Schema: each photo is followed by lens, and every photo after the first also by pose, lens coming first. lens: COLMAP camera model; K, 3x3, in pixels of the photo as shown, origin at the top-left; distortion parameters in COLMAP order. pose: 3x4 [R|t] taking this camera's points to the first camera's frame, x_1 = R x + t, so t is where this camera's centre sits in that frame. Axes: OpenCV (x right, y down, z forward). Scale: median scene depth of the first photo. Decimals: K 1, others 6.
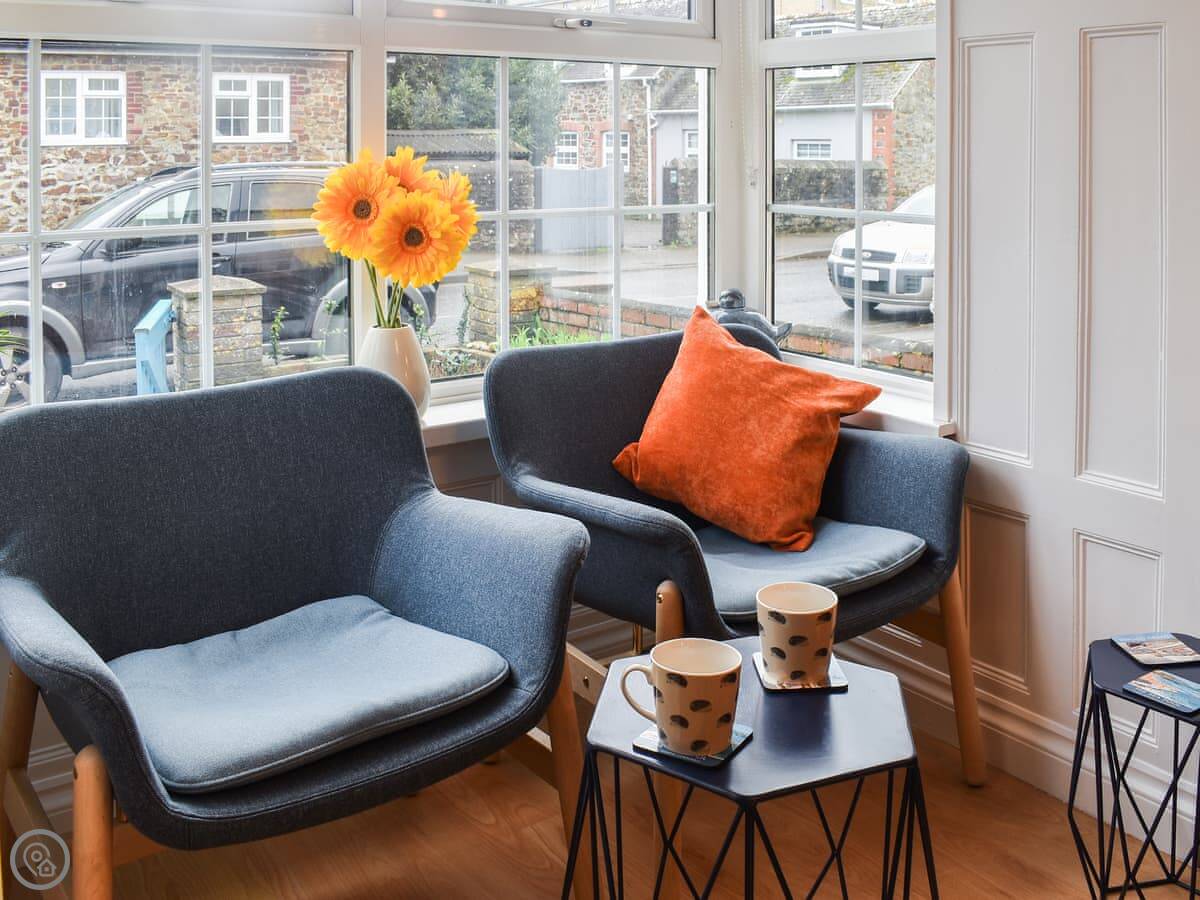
lens RADIAL K [[1109.2, 0, 657.3], [0, 1109.2, 377.6], [0, 0, 1]] dist [-0.086654, 0.018077]
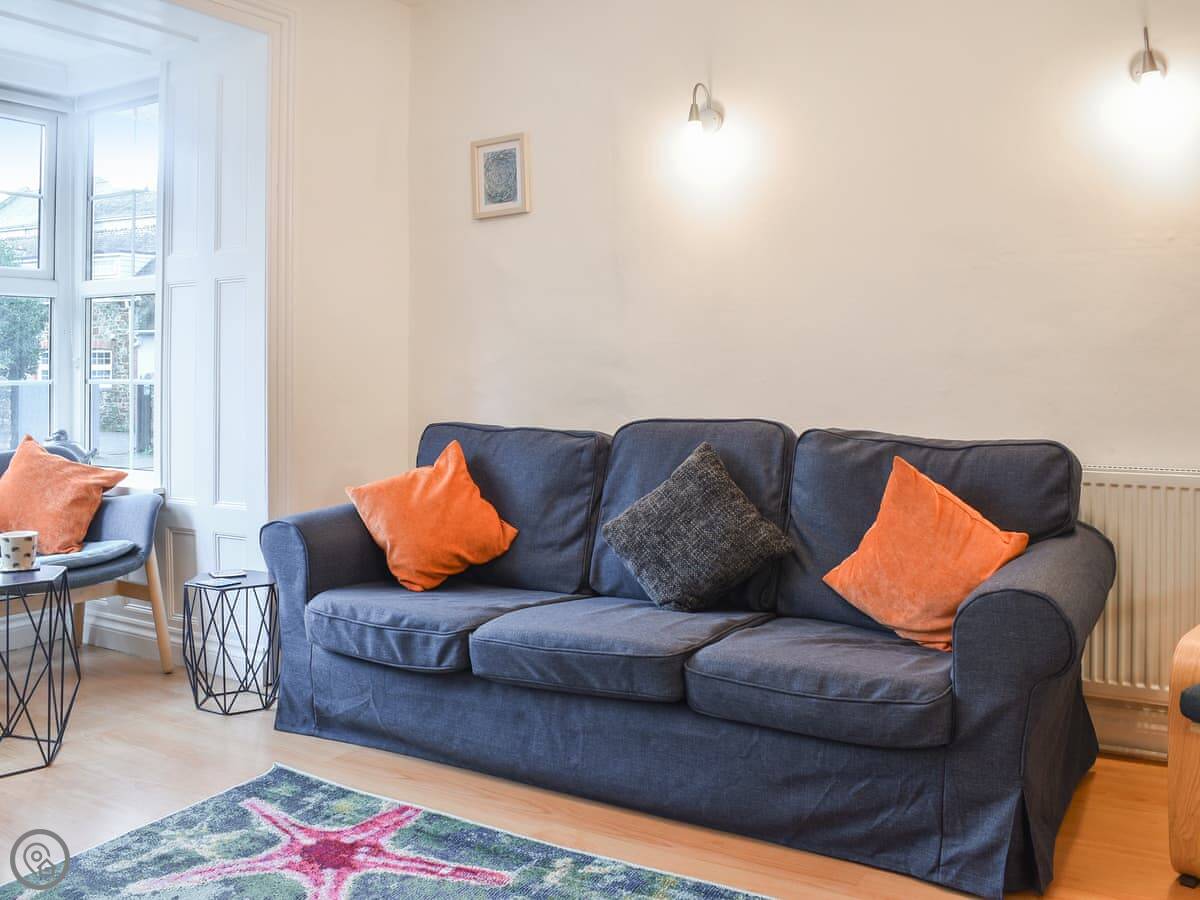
lens RADIAL K [[1132.3, 0, 600.0], [0, 1132.3, 450.0], [0, 0, 1]] dist [-0.099863, -0.025950]
pose [[0.936943, -0.025320, 0.348564, 0.301160], [0.071932, 0.989989, -0.121438, 0.253501], [-0.342000, 0.138854, 0.929385, -0.970126]]
